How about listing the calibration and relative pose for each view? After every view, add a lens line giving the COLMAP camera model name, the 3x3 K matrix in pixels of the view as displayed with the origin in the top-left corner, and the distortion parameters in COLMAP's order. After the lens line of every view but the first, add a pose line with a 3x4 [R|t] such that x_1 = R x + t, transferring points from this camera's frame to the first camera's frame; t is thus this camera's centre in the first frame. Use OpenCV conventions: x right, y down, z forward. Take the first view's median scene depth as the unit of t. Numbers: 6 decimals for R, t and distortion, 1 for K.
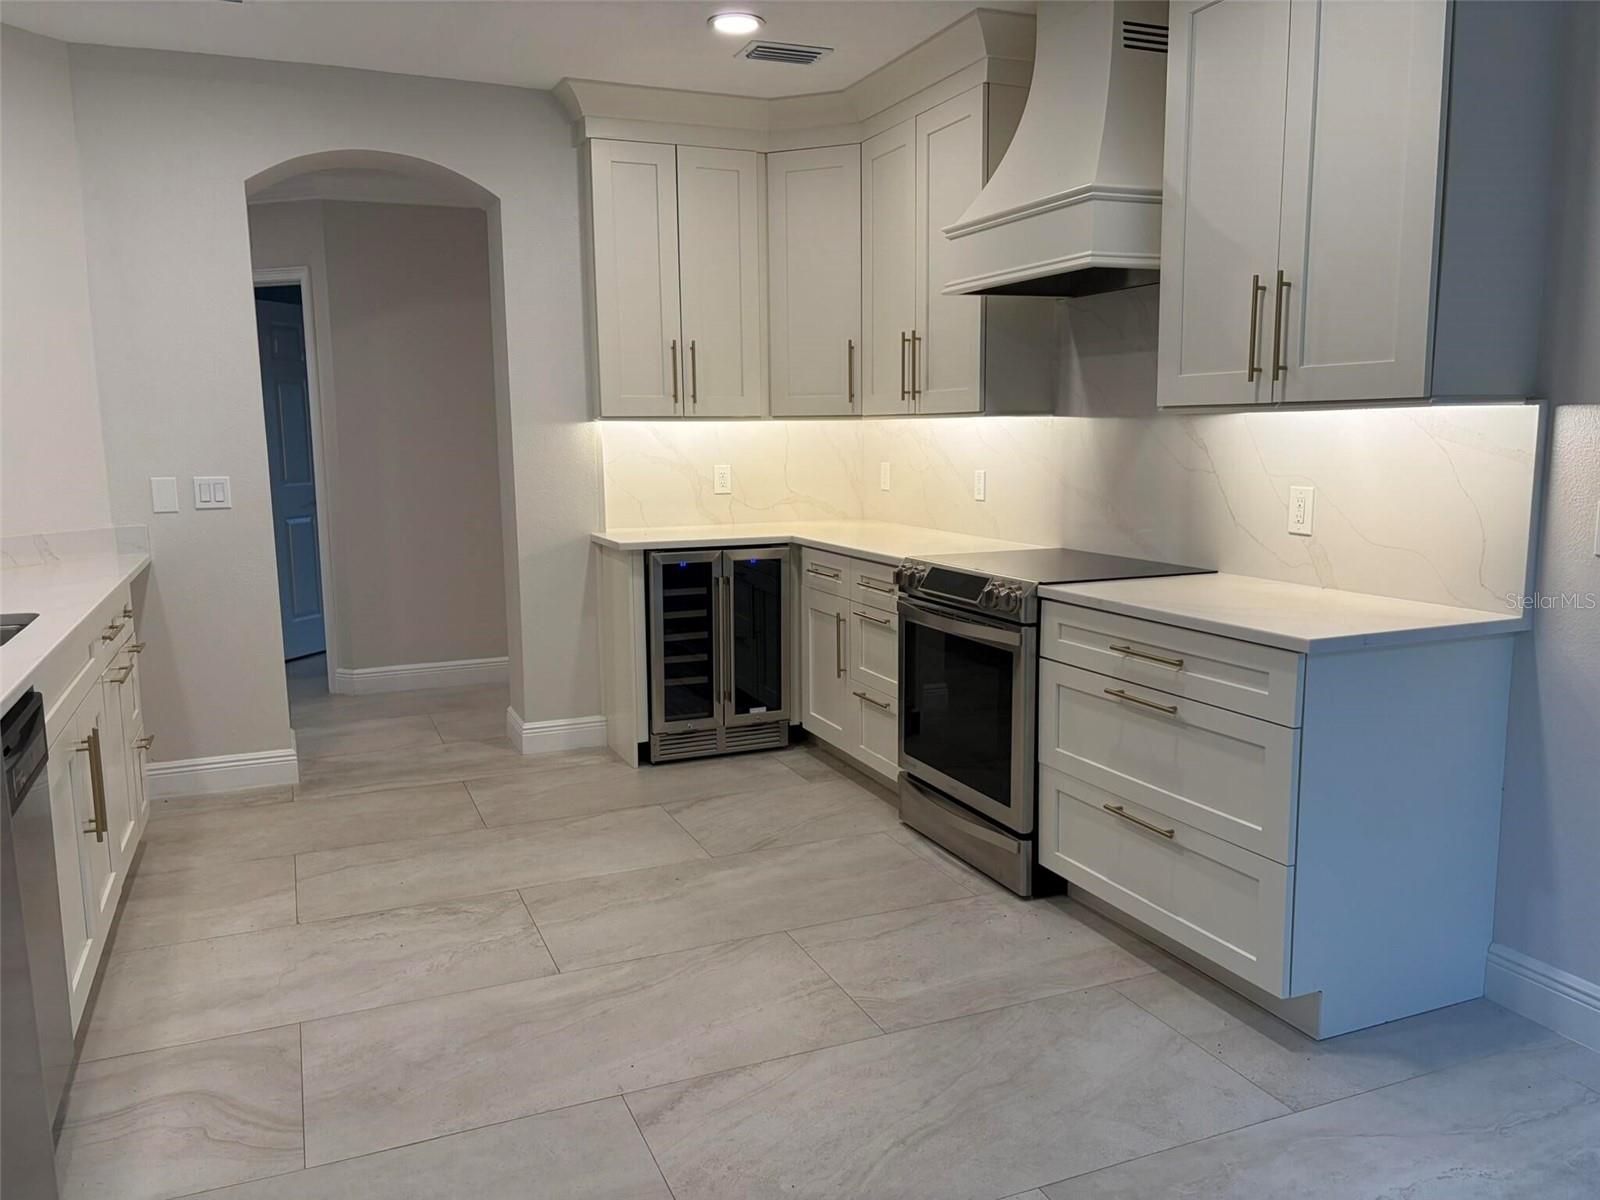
lens RADIAL K [[1232.3, 0, 800.0], [0, 1232.3, 600.0], [0, 0, 1]] dist [0.064090, 0.000507]
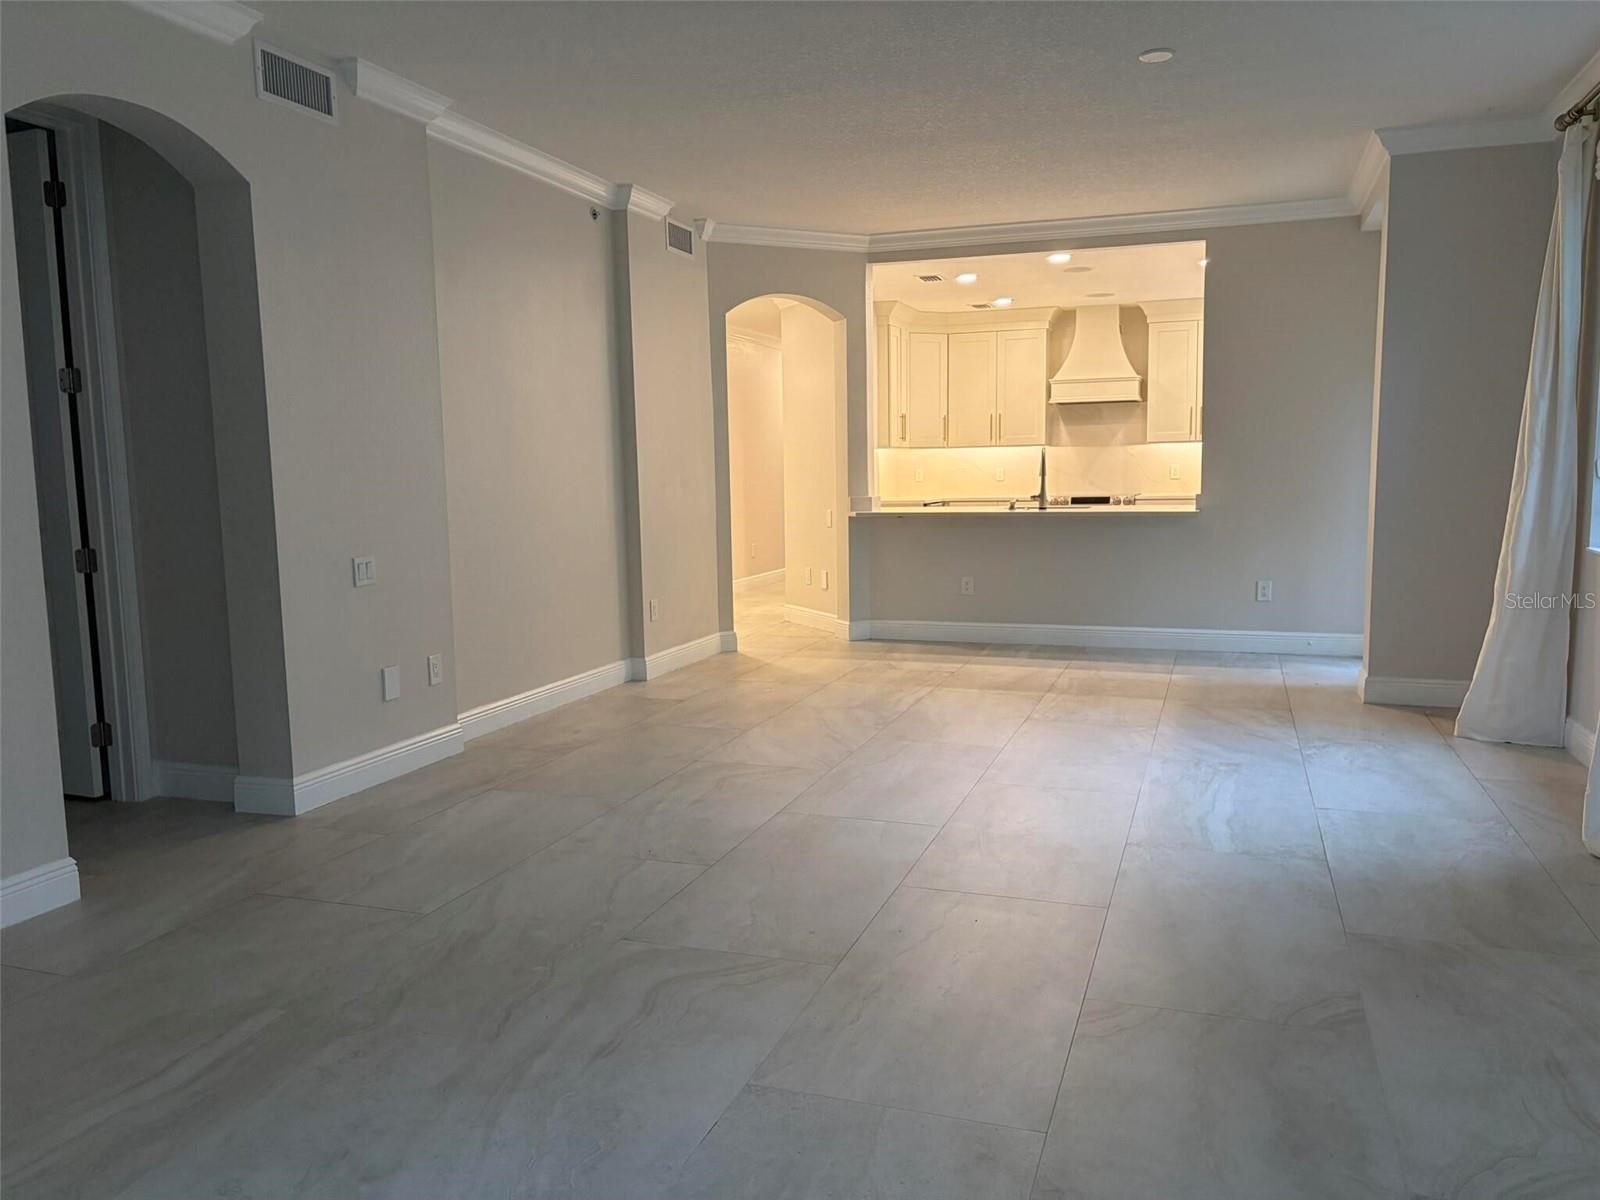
lens RADIAL K [[1202.4, 0, 806.7], [0, 1202.4, 615.5], [0, 0, 1]] dist [0.062285, -0.070687]
pose [[0.665294, -0.085712, 0.741645, -2.948713], [0.112155, 0.993589, 0.014221, 0.170255], [-0.738109, 0.073718, 0.670642, -0.504541]]
